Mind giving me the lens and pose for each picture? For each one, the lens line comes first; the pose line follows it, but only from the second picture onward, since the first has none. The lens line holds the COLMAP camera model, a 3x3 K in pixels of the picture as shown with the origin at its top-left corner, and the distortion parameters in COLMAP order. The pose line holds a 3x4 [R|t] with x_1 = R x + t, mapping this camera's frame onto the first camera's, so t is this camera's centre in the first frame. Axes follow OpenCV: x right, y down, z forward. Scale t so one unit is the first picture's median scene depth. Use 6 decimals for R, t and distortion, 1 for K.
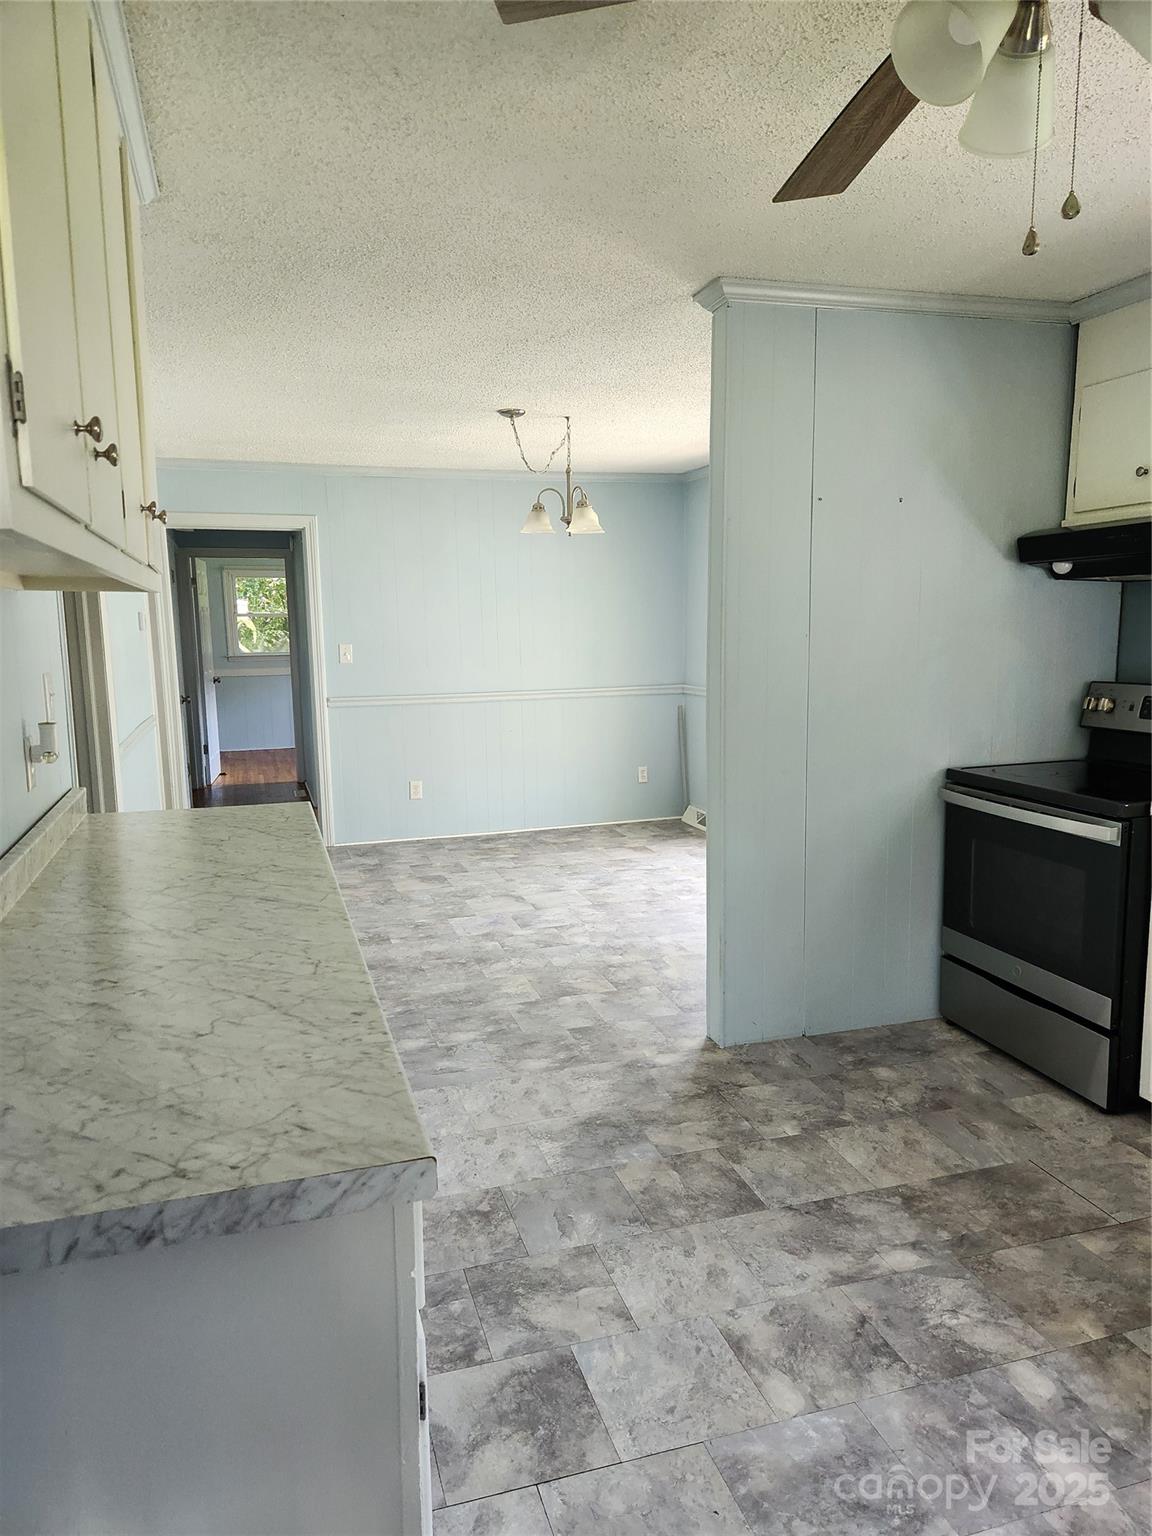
lens RADIAL K [[1041.7, 0, 590.1], [0, 1041.7, 782.5], [0, 0, 1]] dist [0.045541, -0.009779]
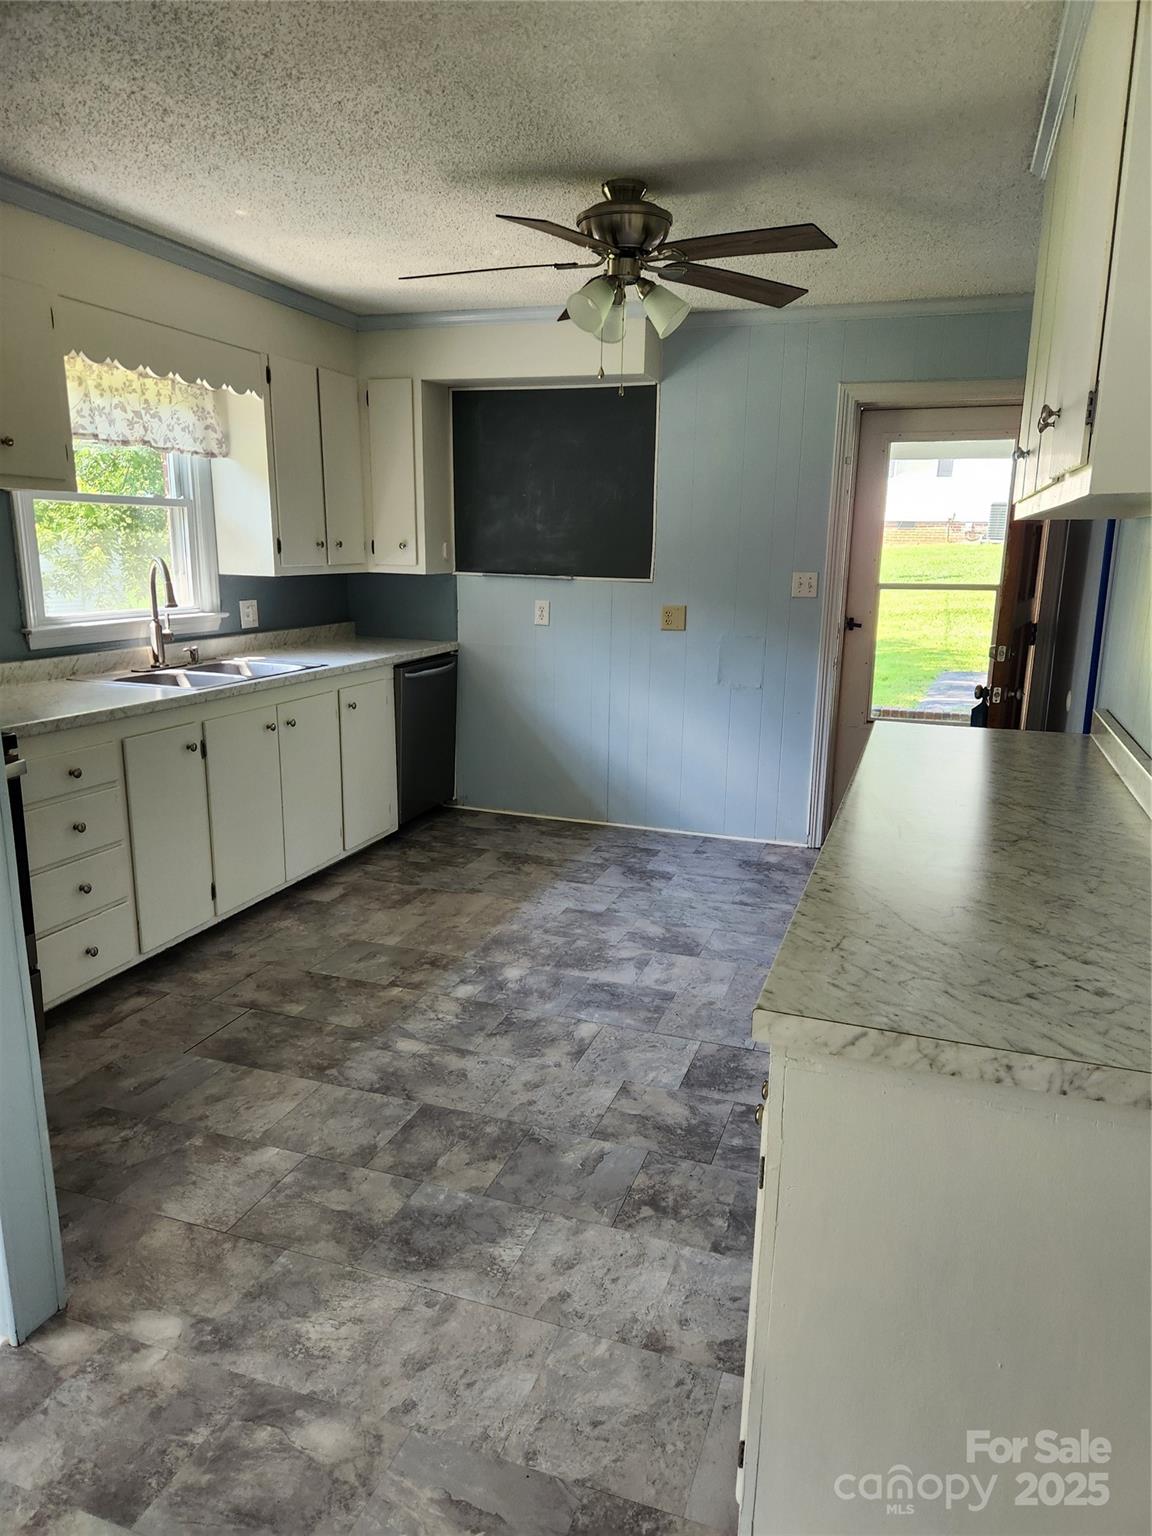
lens RADIAL K [[1041.7, 0, 591.6], [0, 1041.7, 764.4], [0, 0, 1]] dist [0.045541, -0.009779]
pose [[-0.806217, -0.121937, 0.578917, -0.562800], [0.084552, 0.944736, 0.316740, -0.248656], [-0.585546, 0.304310, -0.751353, 1.676307]]
